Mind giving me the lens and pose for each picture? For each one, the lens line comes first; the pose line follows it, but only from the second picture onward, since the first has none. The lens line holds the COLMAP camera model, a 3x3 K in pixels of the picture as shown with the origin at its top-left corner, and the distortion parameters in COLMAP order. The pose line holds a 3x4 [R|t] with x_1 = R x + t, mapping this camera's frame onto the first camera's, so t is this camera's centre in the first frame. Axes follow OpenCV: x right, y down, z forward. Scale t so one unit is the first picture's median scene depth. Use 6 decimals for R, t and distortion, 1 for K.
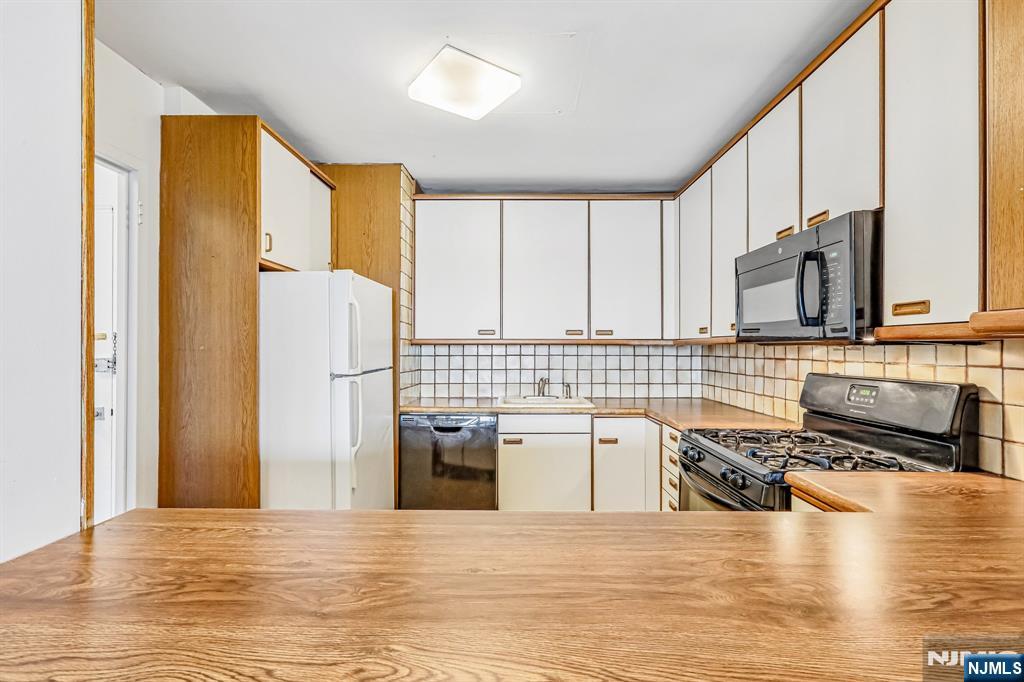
lens RADIAL K [[467.9, 0, 516.0], [0, 467.9, 345.2], [0, 0, 1]] dist [-0.000405, 0.000154]
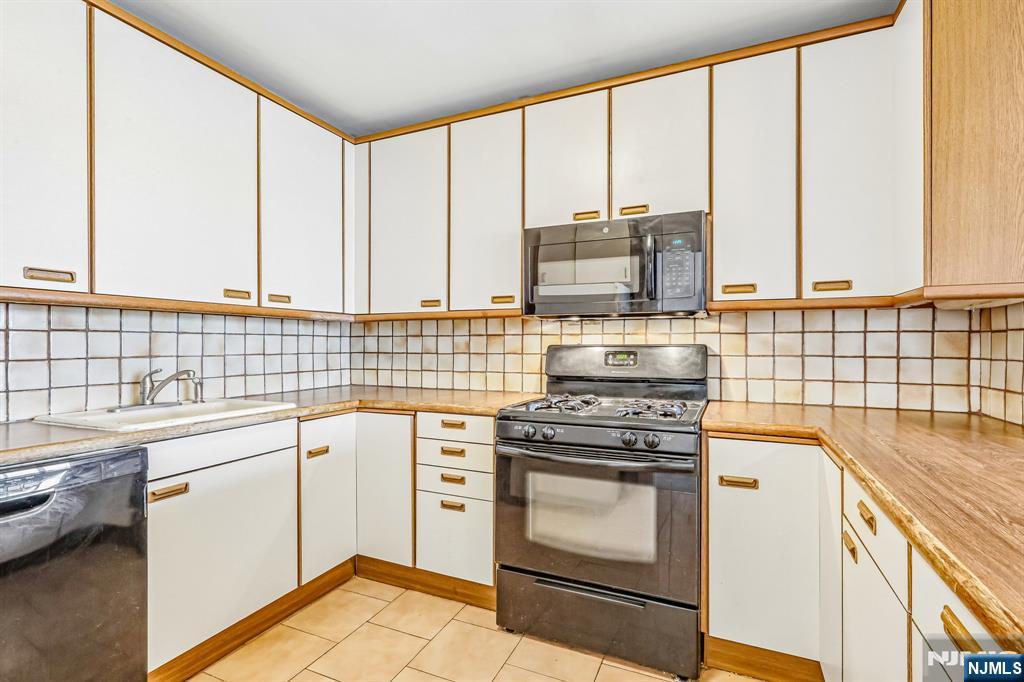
lens RADIAL K [[467.9, 0, 516.0], [0, 467.9, 345.2], [0, 0, 1]] dist [-0.000405, 0.000154]
pose [[0.416351, -0.004535, 0.909193, -0.316933], [-0.006506, 0.999947, 0.007967, 0.036698], [-0.909181, -0.009232, 0.416300, 0.436521]]
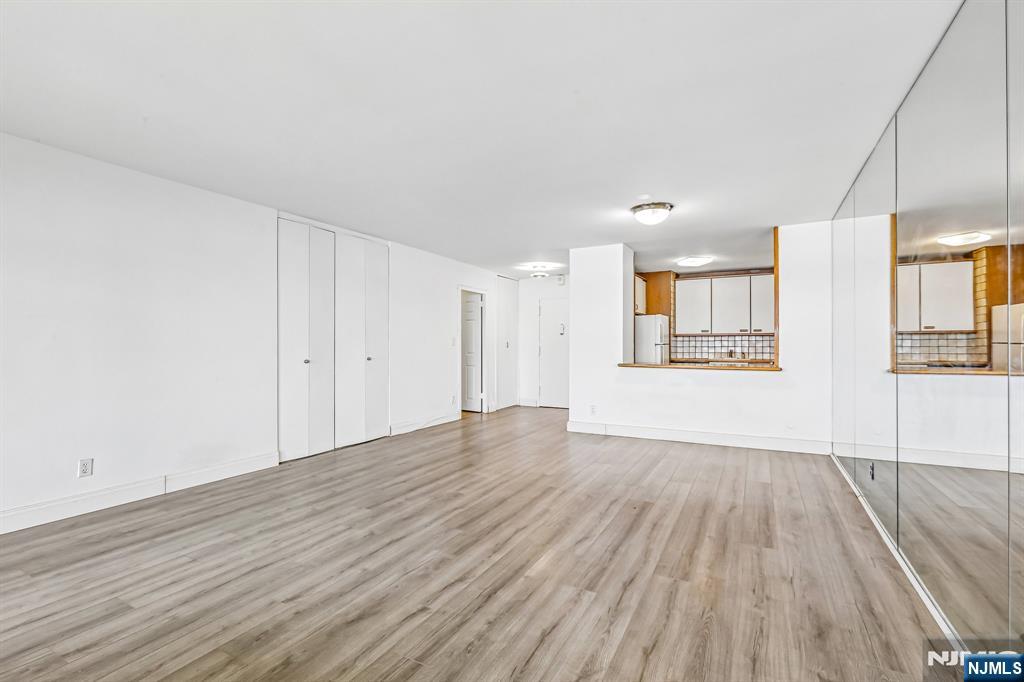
lens RADIAL K [[467.9, 0, 516.0], [0, 467.9, 345.2], [0, 0, 1]] dist [-0.000405, 0.000154]
pose [[0.892347, -0.002671, -0.451342, 0.179686], [0.004434, 0.999986, 0.002848, 0.039928], [0.451329, -0.004543, 0.892346, -1.871420]]
